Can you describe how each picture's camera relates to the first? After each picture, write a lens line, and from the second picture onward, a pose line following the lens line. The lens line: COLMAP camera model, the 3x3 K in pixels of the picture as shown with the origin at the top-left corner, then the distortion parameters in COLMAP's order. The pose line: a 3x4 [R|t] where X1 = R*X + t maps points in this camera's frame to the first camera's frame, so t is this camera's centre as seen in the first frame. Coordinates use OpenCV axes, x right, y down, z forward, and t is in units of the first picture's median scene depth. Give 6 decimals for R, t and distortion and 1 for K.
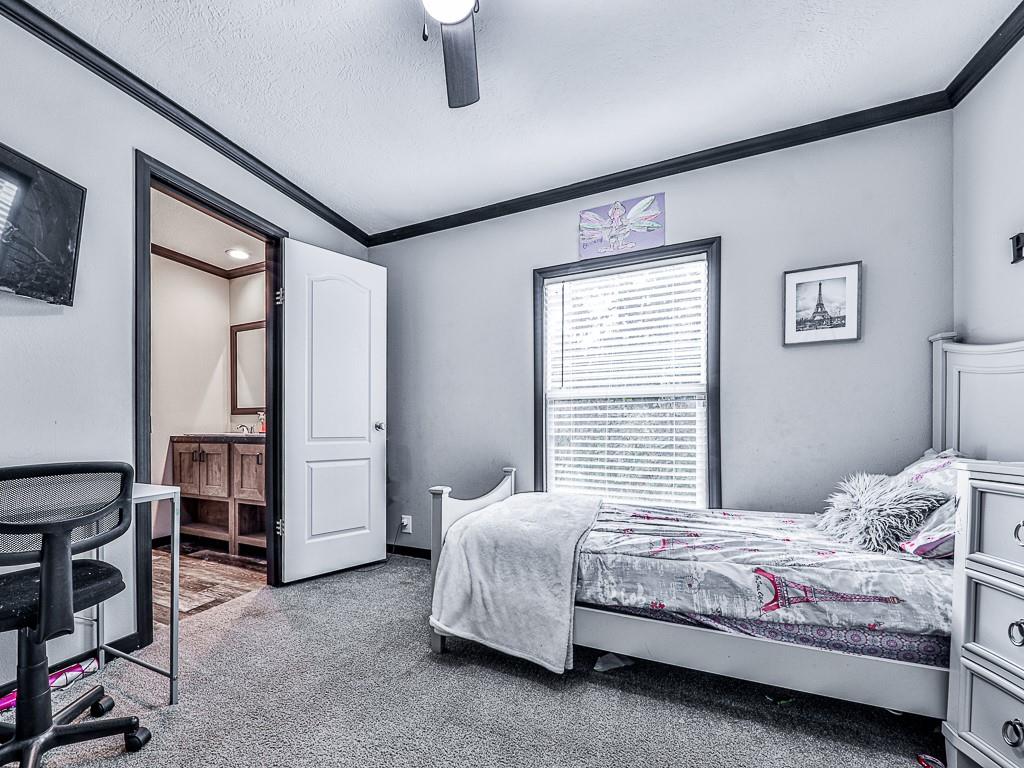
lens RADIAL K [[409.0, 0, 509.1], [0, 409.0, 433.3], [0, 0, 1]] dist [-0.010255, -0.000193]
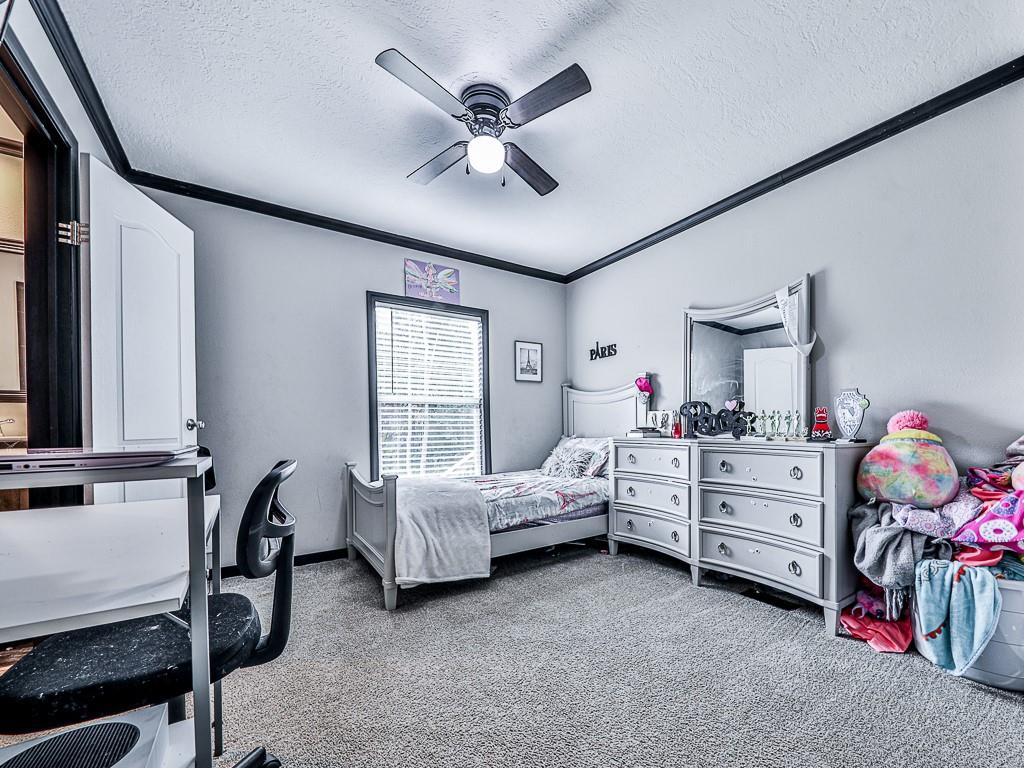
lens RADIAL K [[409.0, 0, 509.1], [0, 409.0, 433.3], [0, 0, 1]] dist [-0.010255, -0.000193]
pose [[0.535621, -0.015965, 0.844308, -1.146415], [0.017580, 0.999815, 0.007752, 0.007782], [-0.844276, 0.010691, 0.535803, 0.055788]]
